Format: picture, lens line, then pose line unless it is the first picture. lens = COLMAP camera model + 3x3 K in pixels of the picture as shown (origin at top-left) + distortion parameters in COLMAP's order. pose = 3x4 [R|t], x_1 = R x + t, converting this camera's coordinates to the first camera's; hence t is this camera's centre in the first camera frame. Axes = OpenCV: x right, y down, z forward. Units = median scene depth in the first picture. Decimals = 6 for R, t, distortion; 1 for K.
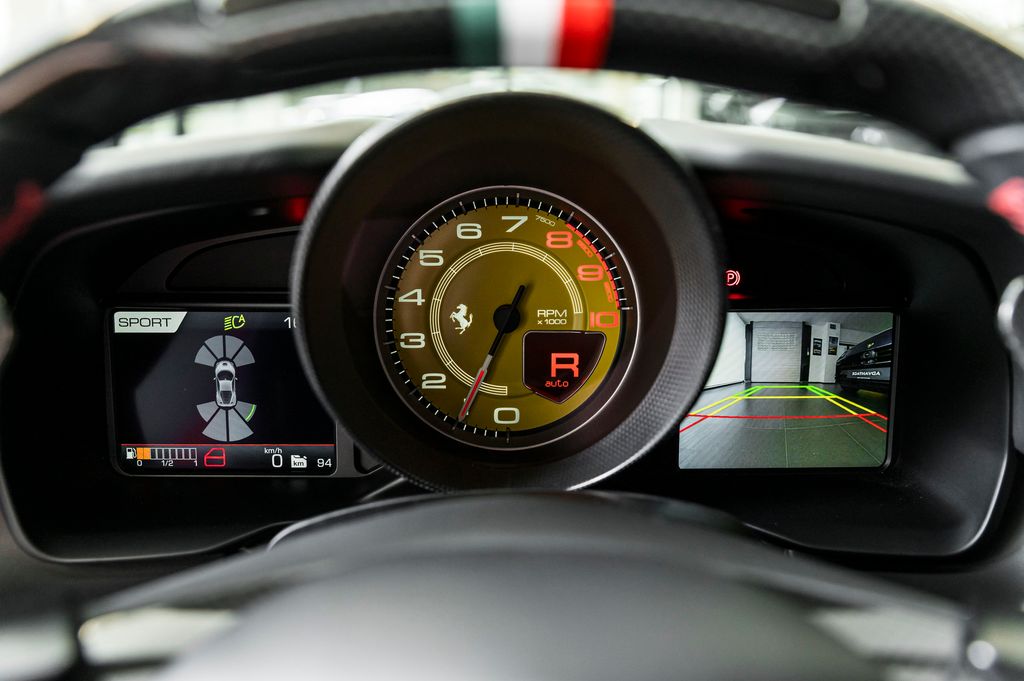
lens RADIAL K [[944.0, 0, 513.7], [0, 944.0, 339.8], [0, 0, 1]] dist [-0.014585, 0.000000]
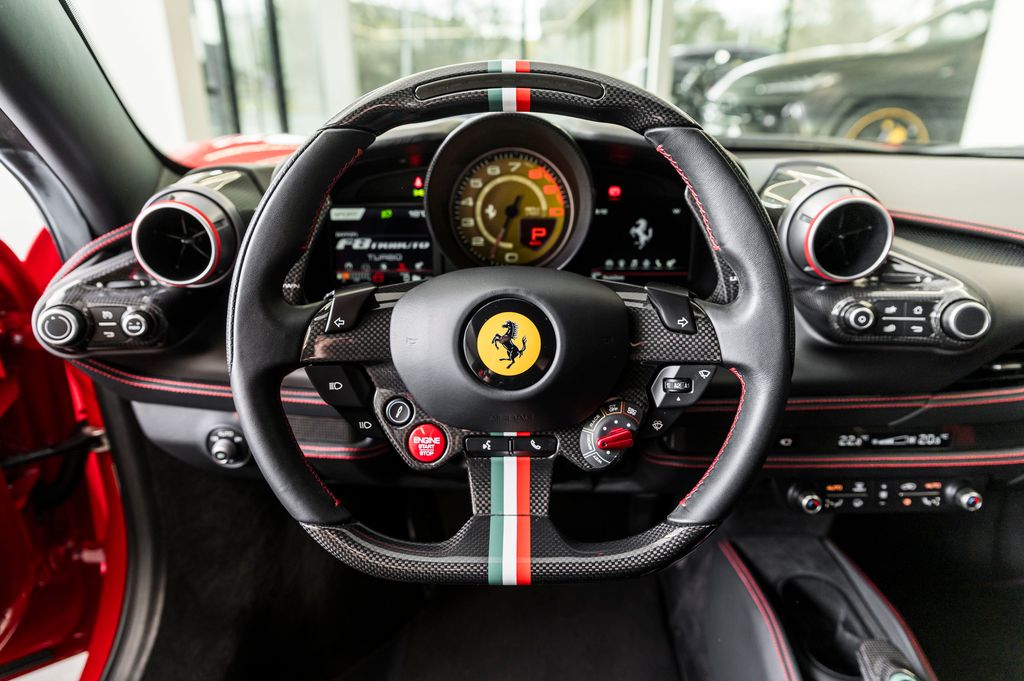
lens RADIAL K [[646.1, 0, 507.2], [0, 646.1, 335.1], [0, 0, 1]] dist [-0.048355, 0.003028]
pose [[0.999600, -0.000895, -0.028279, 0.024452], [0.004175, 0.993221, 0.116167, 0.086724], [0.027984, -0.116239, 0.992827, -0.495091]]
